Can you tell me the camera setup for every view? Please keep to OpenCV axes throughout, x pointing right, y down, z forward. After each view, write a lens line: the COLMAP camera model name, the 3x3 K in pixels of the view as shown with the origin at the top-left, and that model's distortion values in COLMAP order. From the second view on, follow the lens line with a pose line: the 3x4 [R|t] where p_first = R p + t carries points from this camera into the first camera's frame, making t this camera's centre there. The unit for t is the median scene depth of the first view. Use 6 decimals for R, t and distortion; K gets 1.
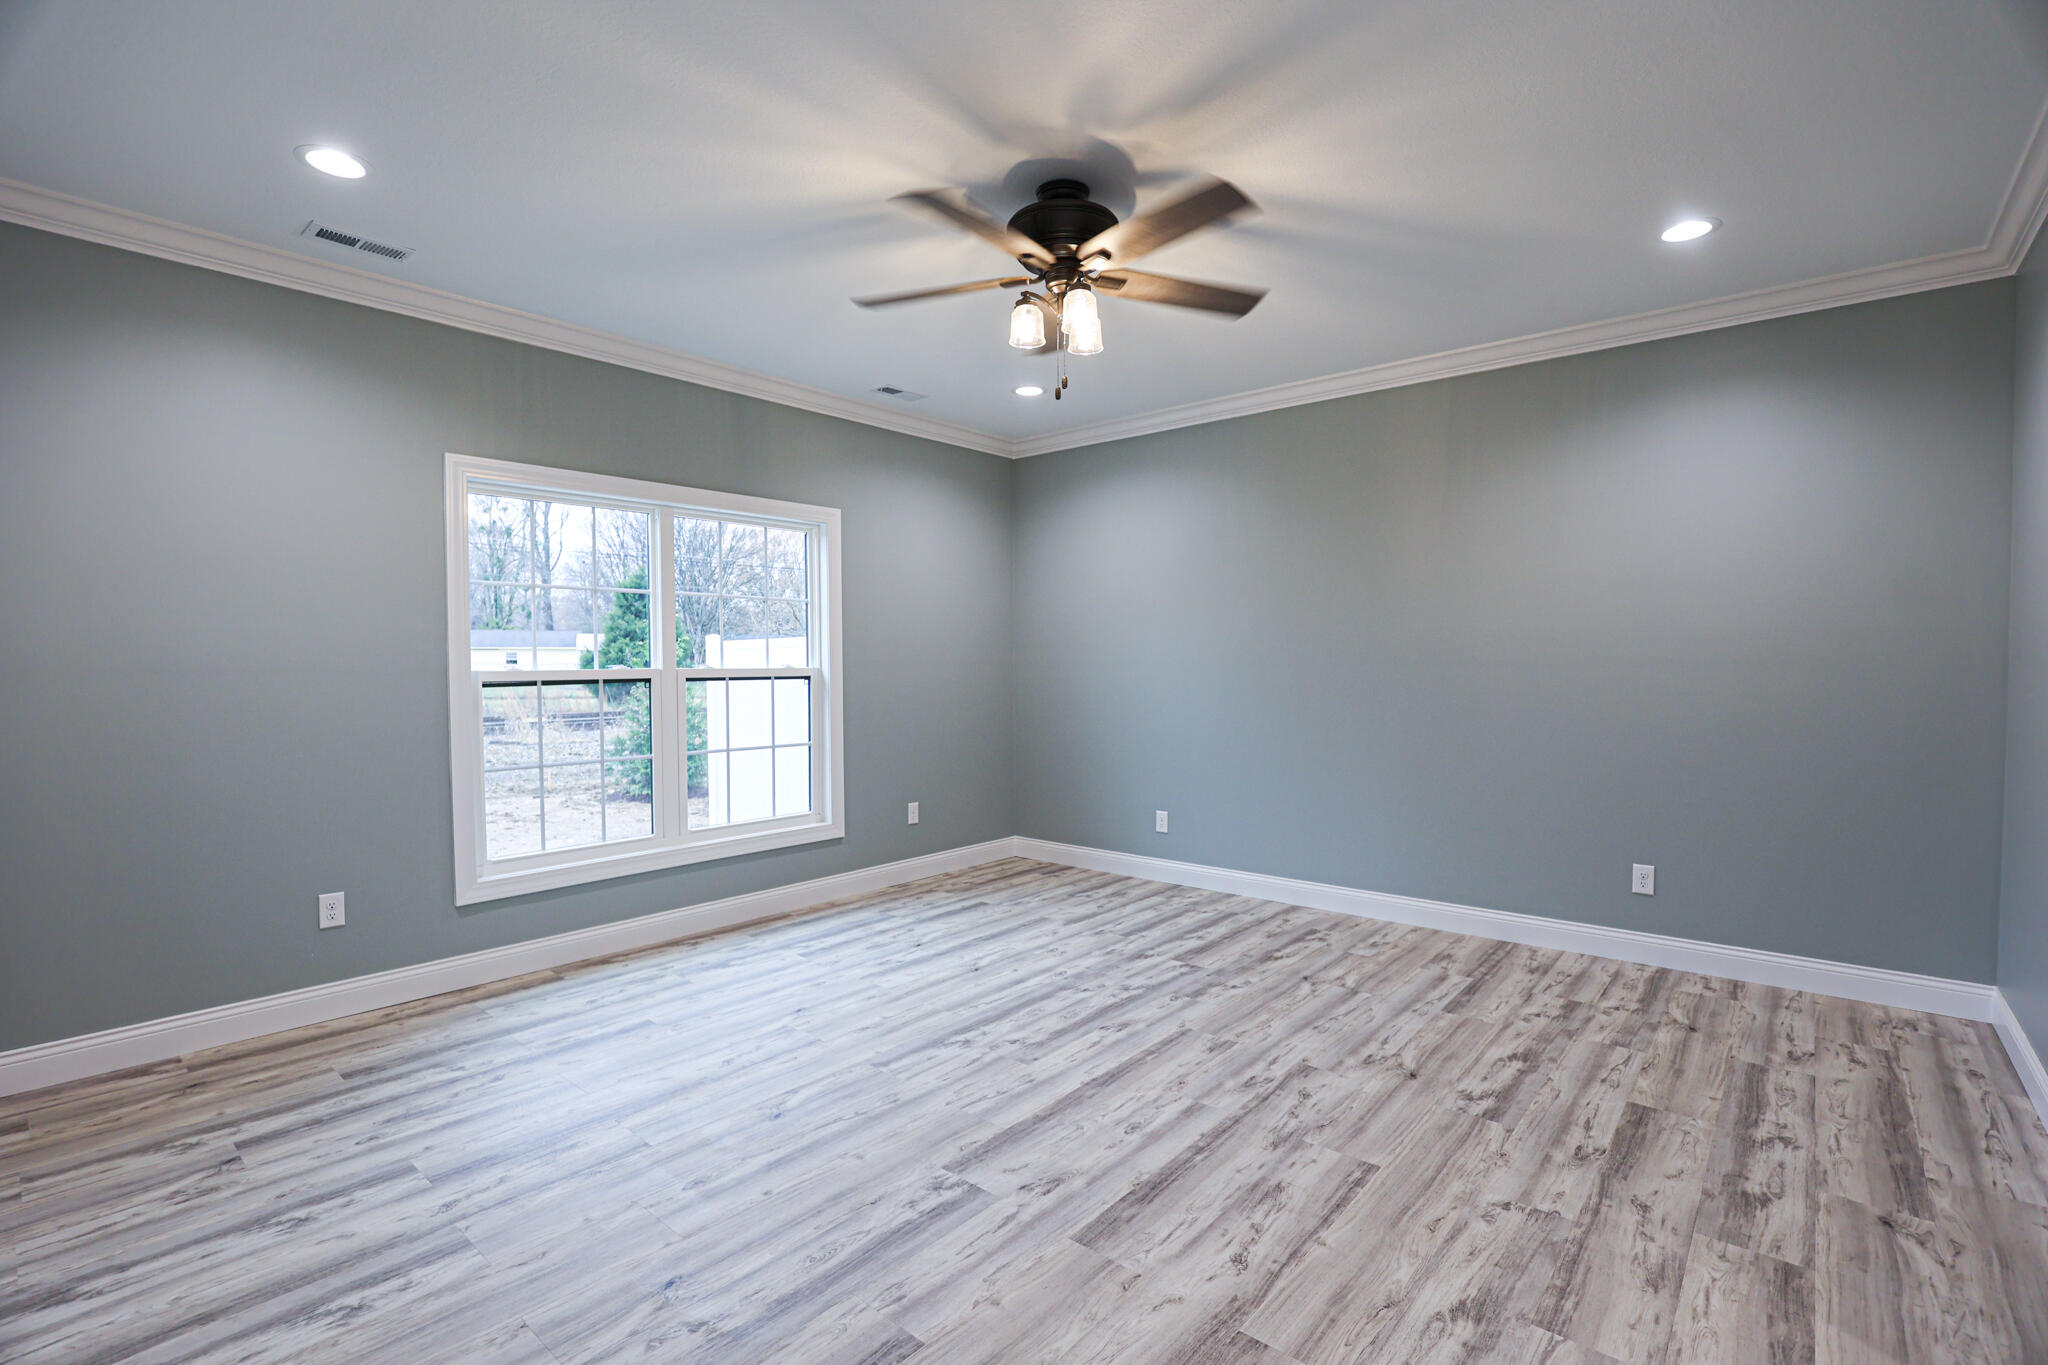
lens RADIAL K [[953.9, 0, 1025.1], [0, 953.9, 687.6], [0, 0, 1]] dist [-0.033602, 0.005508]
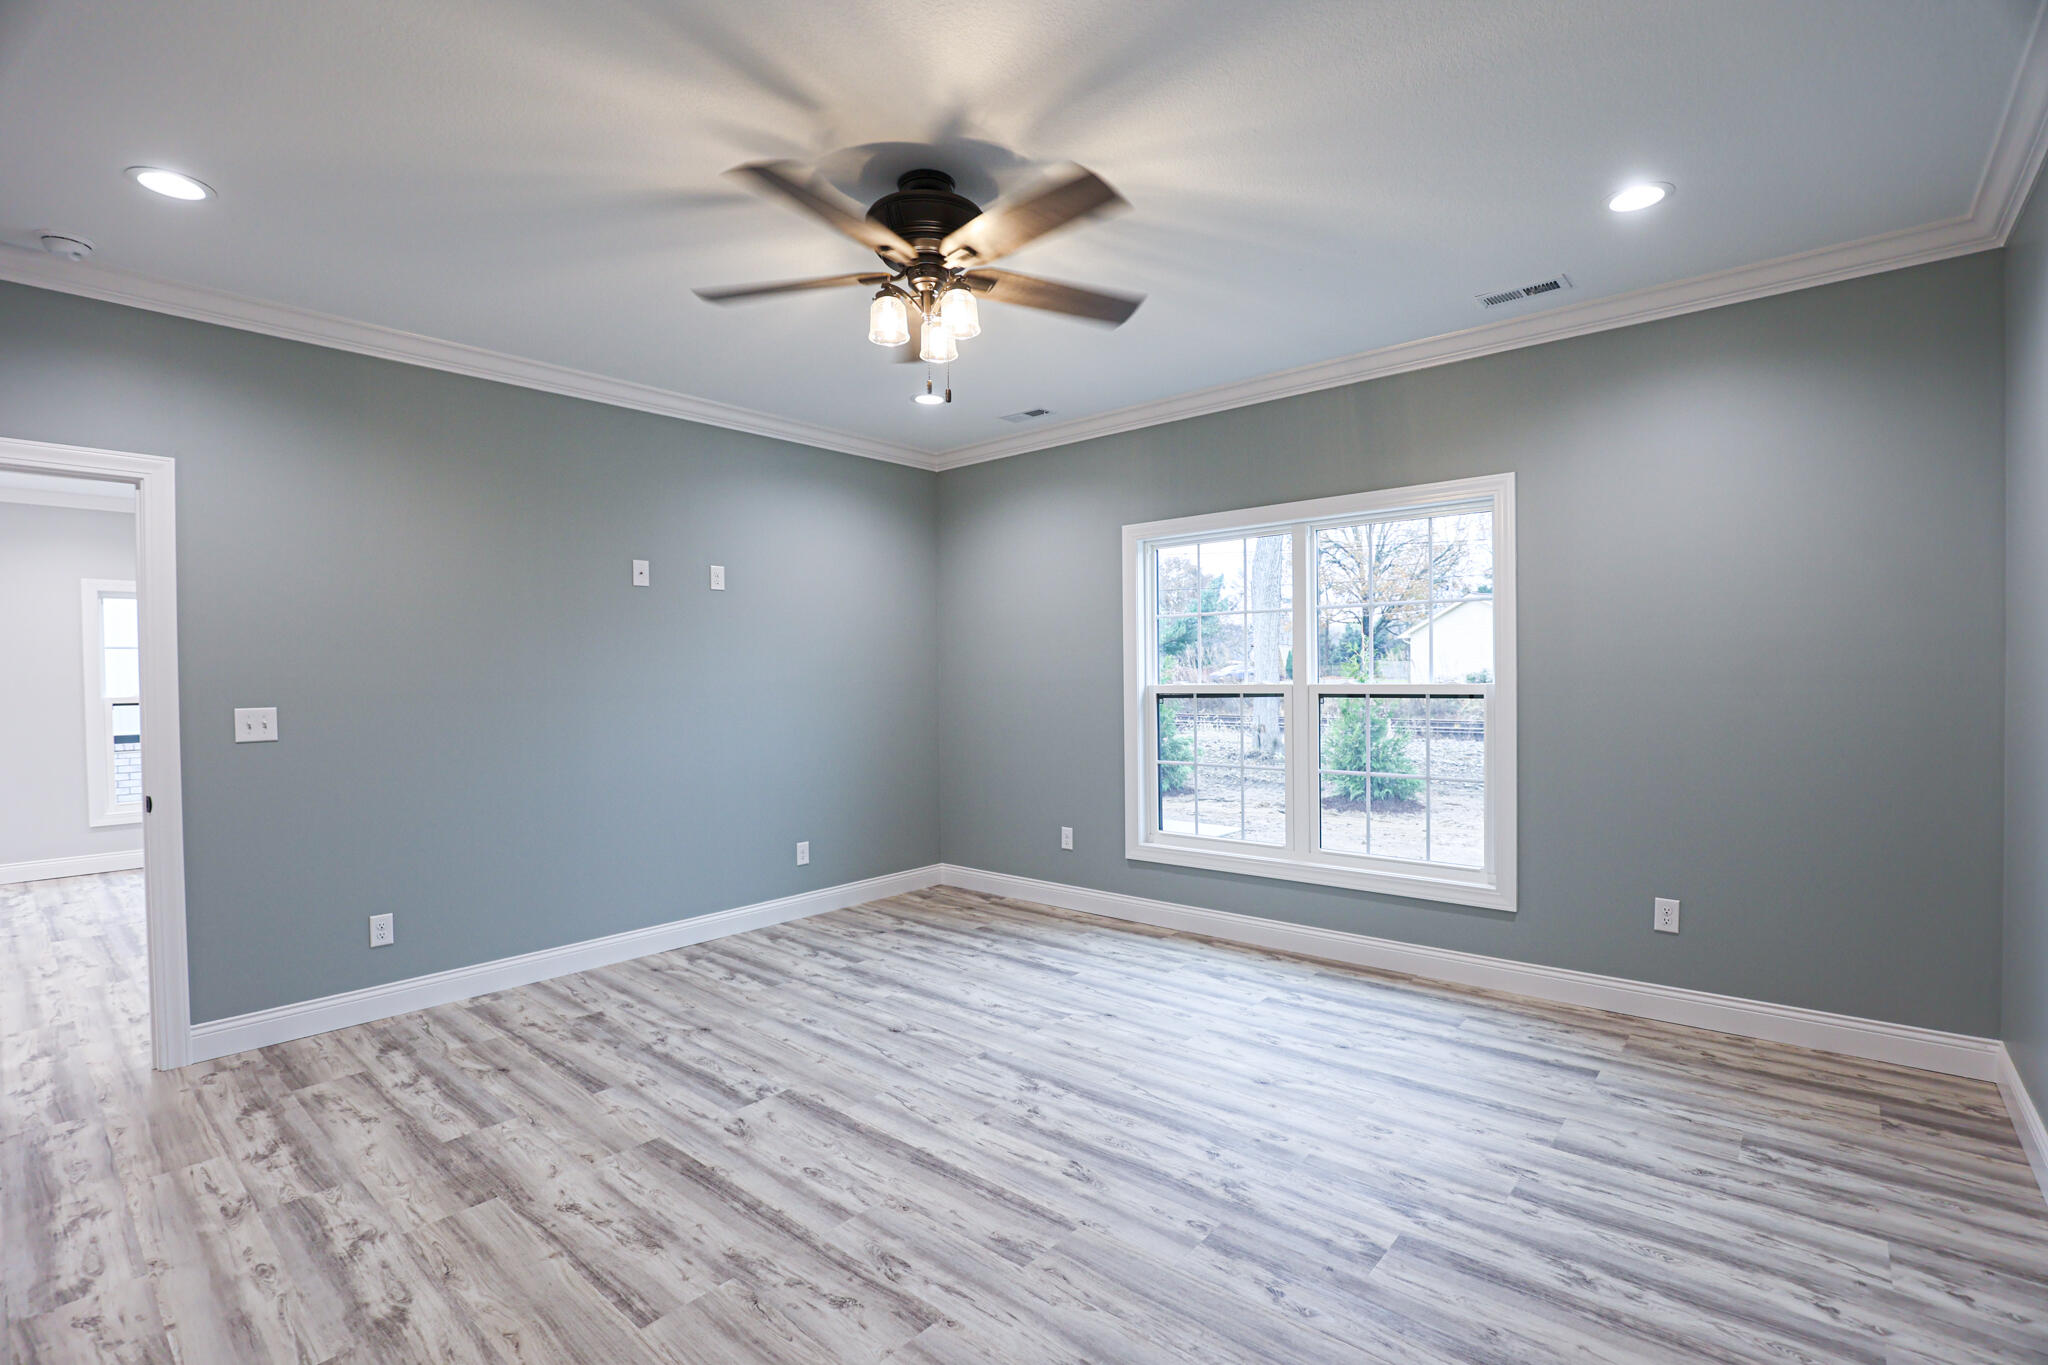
lens RADIAL K [[939.0, 0, 1023.7], [0, 939.0, 696.1], [0, 0, 1]] dist [-0.036067, 0.008244]
pose [[-0.013881, 0.026346, -0.999557, 0.844059], [-0.013859, 0.999552, 0.026538, -0.040781], [0.999808, 0.014222, -0.013510, 0.982046]]
